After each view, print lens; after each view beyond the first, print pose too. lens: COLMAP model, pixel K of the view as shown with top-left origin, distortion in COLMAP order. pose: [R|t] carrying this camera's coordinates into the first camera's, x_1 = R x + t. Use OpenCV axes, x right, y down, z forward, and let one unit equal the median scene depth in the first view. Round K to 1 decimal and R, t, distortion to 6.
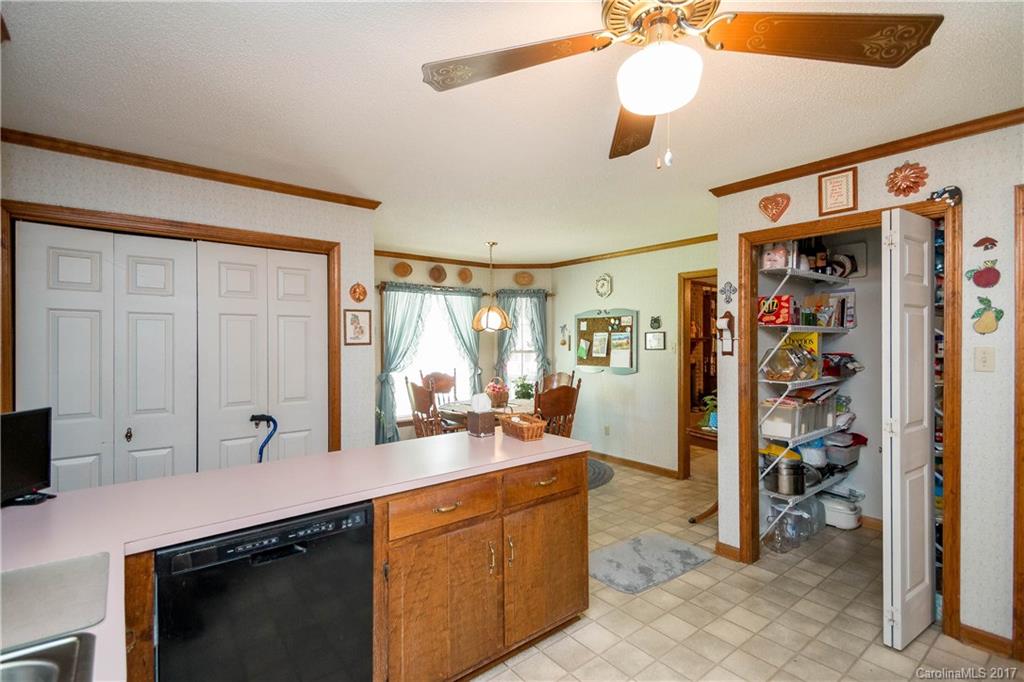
lens RADIAL K [[472.6, 0, 512.2], [0, 472.6, 342.1], [0, 0, 1]] dist [-0.000494, -0.001135]
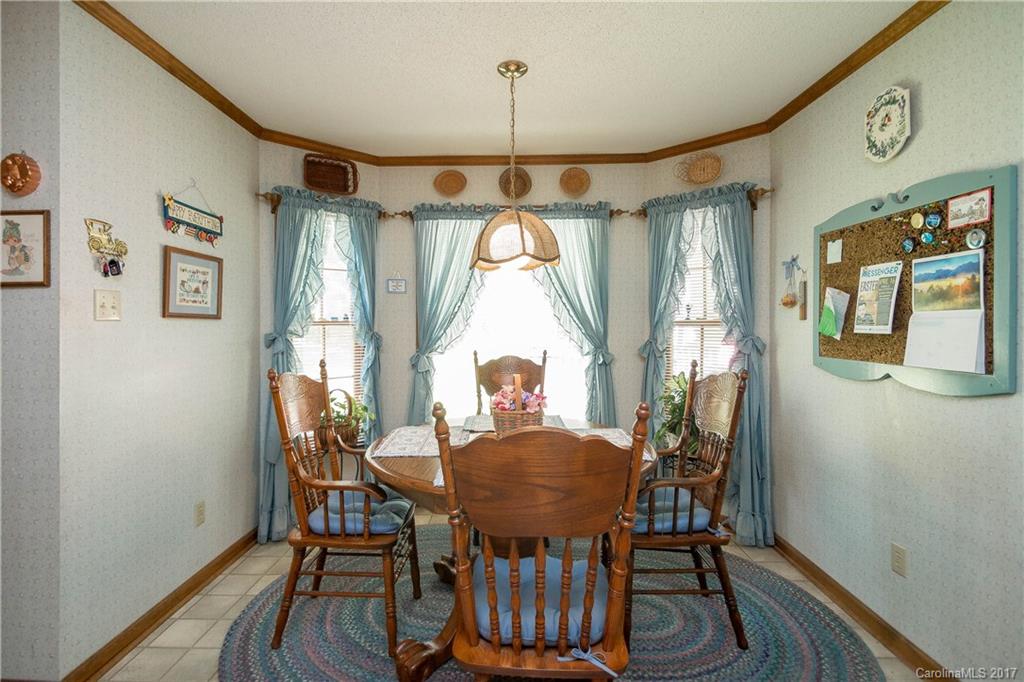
lens RADIAL K [[472.6, 0, 496.5], [0, 472.6, 328.5], [0, 0, 1]] dist [-0.000494, -0.001135]
pose [[0.759223, 0.009348, -0.650764, 0.197410], [-0.003517, 0.999941, 0.010262, 0.024251], [0.650822, -0.005502, 0.759211, 0.553871]]
